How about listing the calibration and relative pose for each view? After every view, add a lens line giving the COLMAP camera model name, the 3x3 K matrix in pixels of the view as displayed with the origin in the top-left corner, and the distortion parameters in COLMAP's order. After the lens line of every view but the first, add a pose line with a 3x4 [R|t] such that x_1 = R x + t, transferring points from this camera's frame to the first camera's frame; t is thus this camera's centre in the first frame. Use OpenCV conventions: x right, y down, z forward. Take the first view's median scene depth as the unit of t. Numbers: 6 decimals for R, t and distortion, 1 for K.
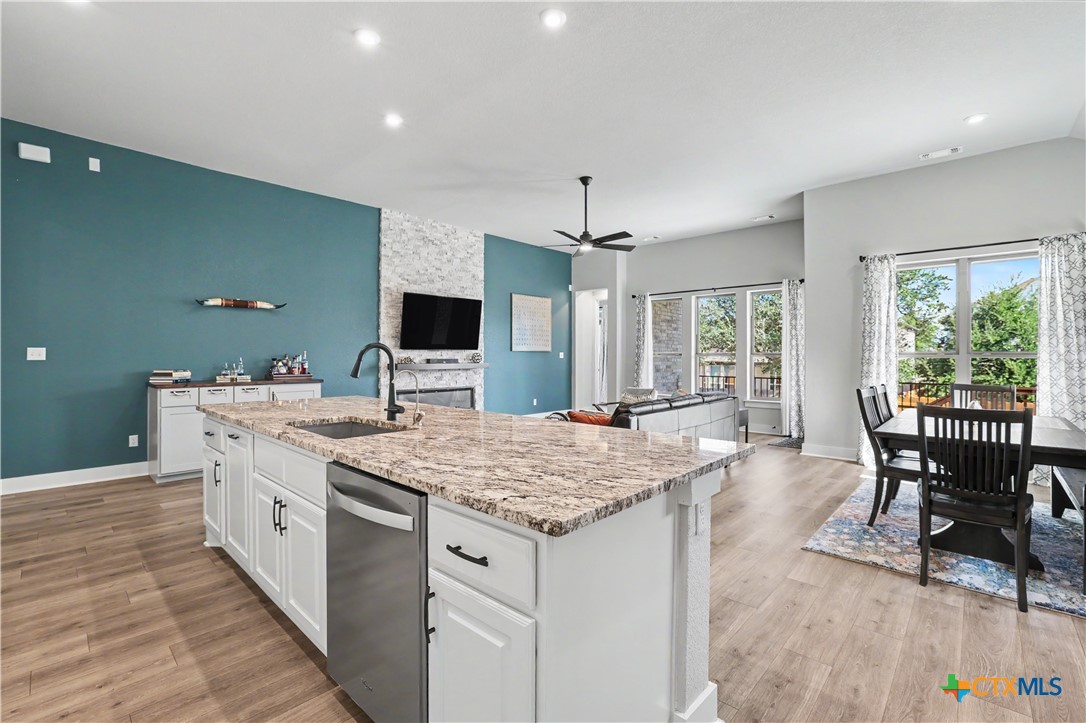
lens RADIAL K [[480.6, 0, 541.0], [0, 480.6, 355.8], [0, 0, 1]] dist [-0.024057, 0.000723]
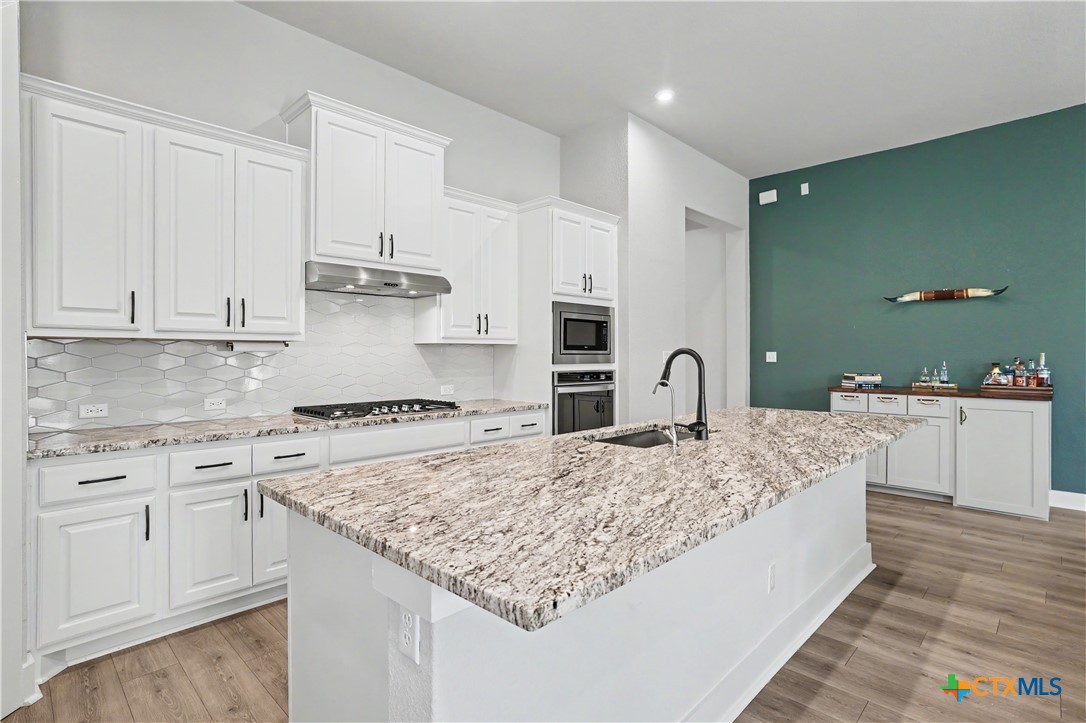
lens RADIAL K [[542.9, 0, 539.0], [0, 542.9, 356.7], [0, 0, 1]] dist [-0.014757, 0.000136]
pose [[-0.022744, 0.001838, -0.999740, 0.219196], [-0.001944, 0.999996, 0.001882, -0.003546], [0.999739, 0.001986, -0.022740, 0.245581]]
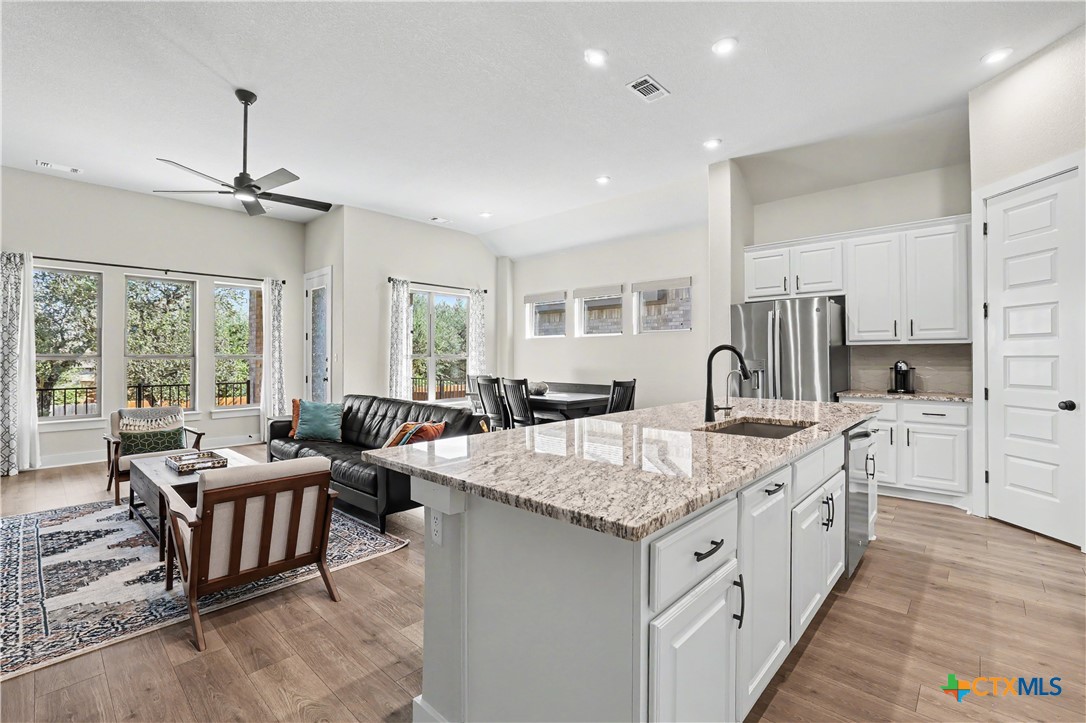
lens RADIAL K [[479.4, 0, 547.1], [0, 479.4, 354.9], [0, 0, 1]] dist [-0.035462, 0.013112]
pose [[-0.007017, 0.003455, 0.999969, -0.440665], [0.003983, 0.999986, -0.003428, -0.000578], [-0.999967, 0.003959, -0.007031, 0.450973]]
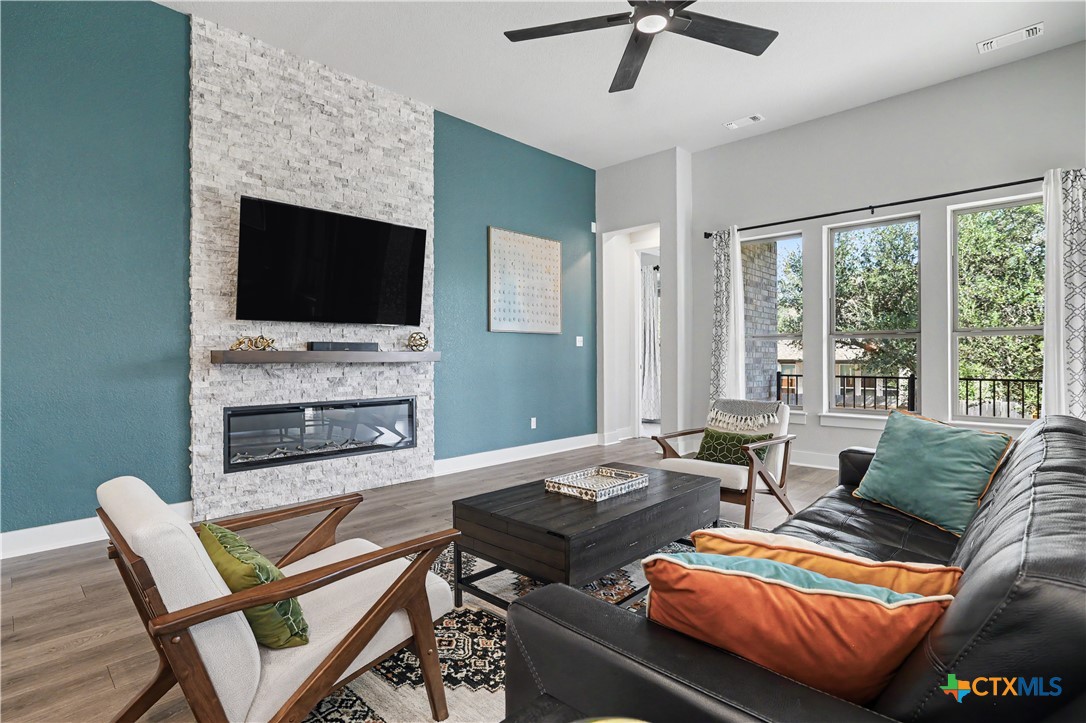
lens RADIAL K [[542.9, 0, 539.0], [0, 542.9, 356.7], [0, 0, 1]] dist [-0.014757, 0.000136]
pose [[0.999706, -0.006122, -0.023443, 0.011784], [0.006154, 0.999980, 0.001293, 0.022063], [0.023435, -0.001437, 0.999724, 0.452535]]
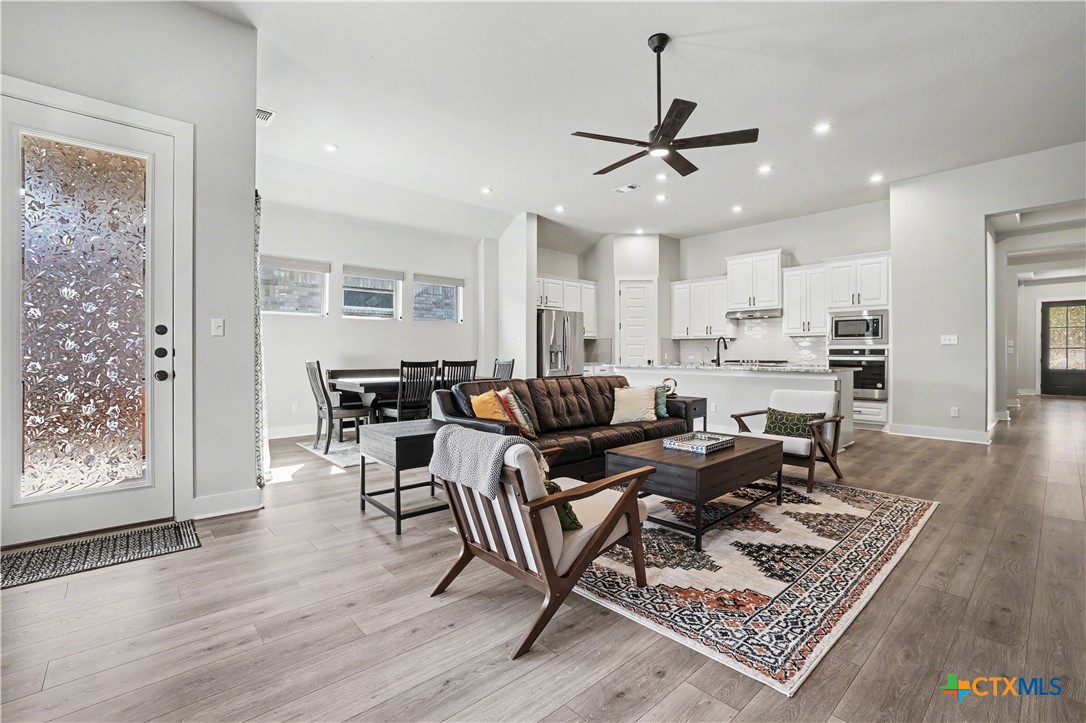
lens RADIAL K [[480.6, 0, 541.0], [0, 480.6, 355.8], [0, 0, 1]] dist [-0.024057, 0.000723]
pose [[-0.996130, -0.003215, 0.087838, 0.145502], [-0.002634, 0.999974, 0.006726, 0.022352], [-0.087858, 0.006469, -0.996112, 1.251379]]
